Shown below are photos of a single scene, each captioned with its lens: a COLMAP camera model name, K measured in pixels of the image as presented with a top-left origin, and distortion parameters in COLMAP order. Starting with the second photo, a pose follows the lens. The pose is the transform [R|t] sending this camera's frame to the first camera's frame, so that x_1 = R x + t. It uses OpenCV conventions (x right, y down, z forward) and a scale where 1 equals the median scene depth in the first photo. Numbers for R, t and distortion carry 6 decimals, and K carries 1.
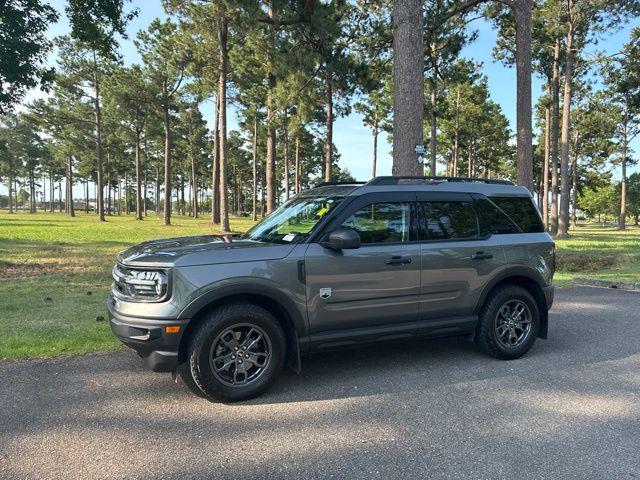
lens RADIAL K [[486.3, 0, 295.0], [0, 486.3, 234.1], [0, 0, 1]] dist [0.012453, -0.000986]
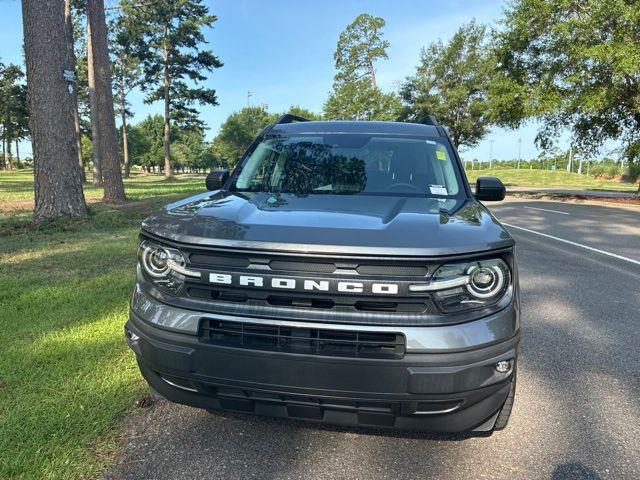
lens RADIAL K [[490.5, 0, 320.0], [0, 490.5, 240.0], [0, 0, 1]] dist [0.058240, -0.088169]
pose [[0.537278, -0.119007, 0.834967, -0.788362], [0.021332, 0.991596, 0.127604, -0.018401], [-0.843135, -0.050747, 0.535301, 0.787931]]
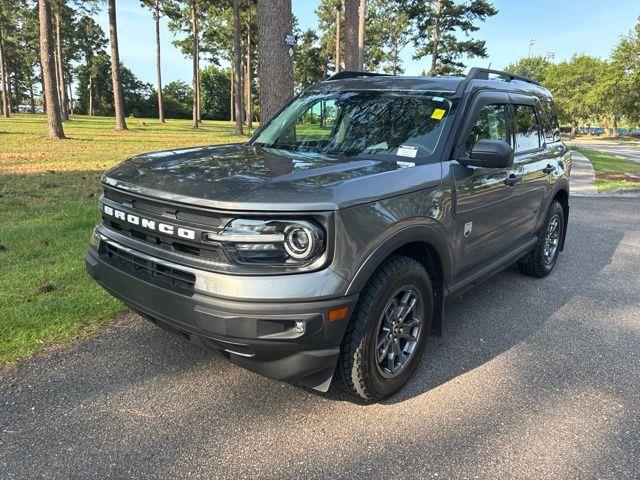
lens RADIAL K [[490.5, 0, 320.0], [0, 490.5, 240.0], [0, 0, 1]] dist [0.058240, -0.088169]
pose [[0.889033, -0.088764, 0.449155, -0.474981], [-0.007003, 0.978275, 0.207193, -0.015538], [-0.457789, -0.187346, 0.869098, 0.449108]]
